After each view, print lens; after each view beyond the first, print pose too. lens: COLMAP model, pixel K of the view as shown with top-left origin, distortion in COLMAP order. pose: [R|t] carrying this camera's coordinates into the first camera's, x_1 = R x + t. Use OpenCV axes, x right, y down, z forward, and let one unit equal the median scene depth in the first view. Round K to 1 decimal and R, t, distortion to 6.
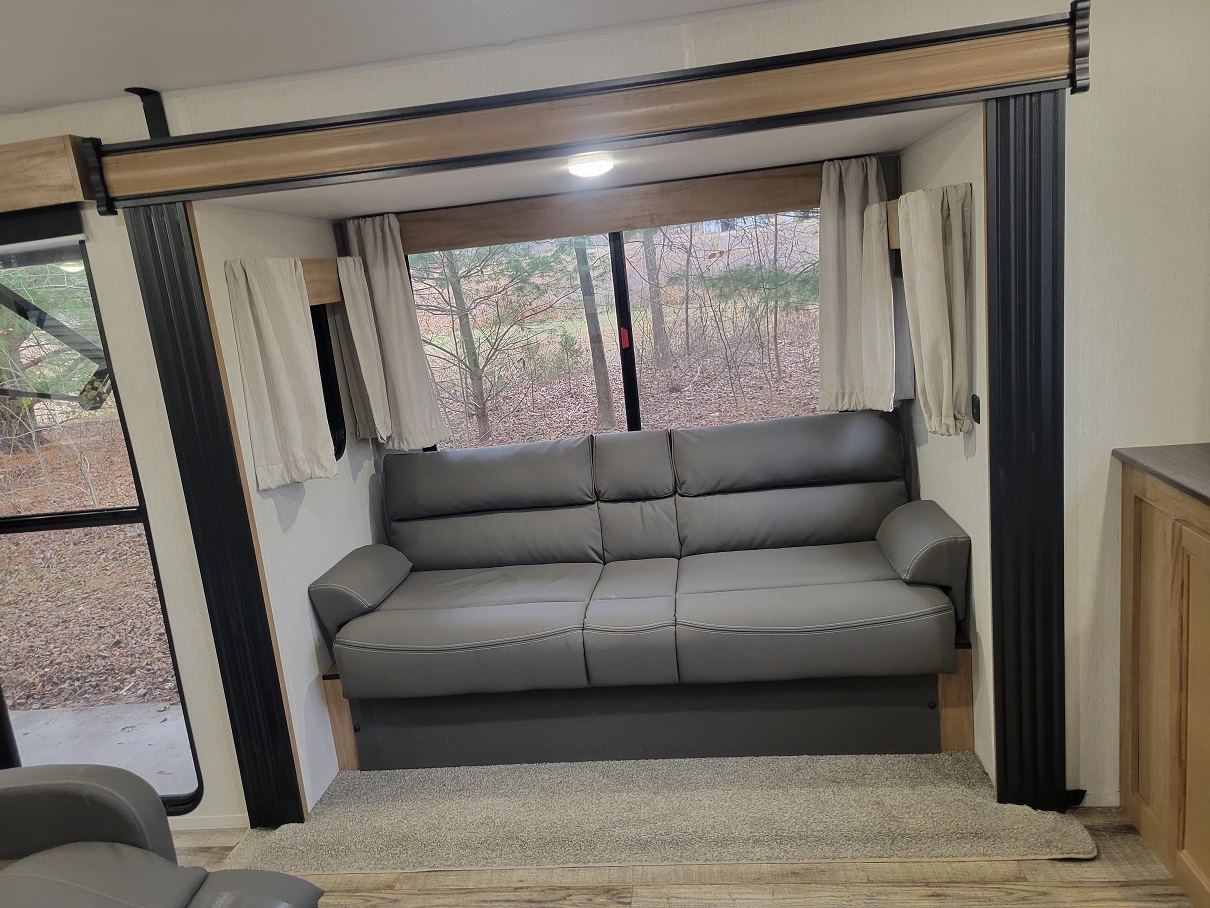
lens RADIAL K [[899.0, 0, 604.4], [0, 899.0, 456.5], [0, 0, 1]] dist [-0.005708, -0.003605]
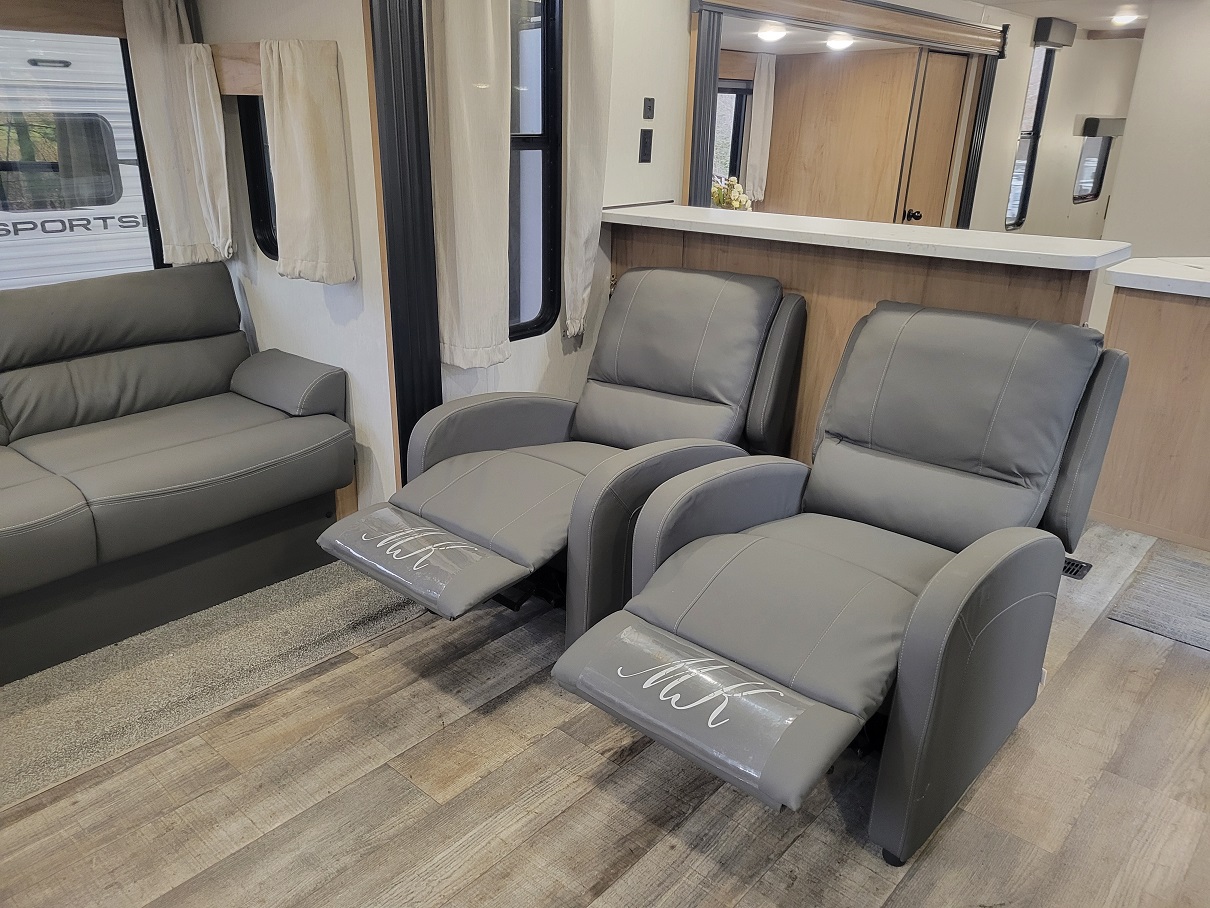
lens RADIAL K [[909.6, 0, 602.5], [0, 909.6, 437.4], [0, 0, 1]] dist [0.012660, -0.004222]
pose [[0.571864, -0.161794, 0.804235, -0.355035], [0.076605, 0.986607, 0.144011, 0.031322], [-0.816764, -0.020746, 0.576599, 0.053382]]
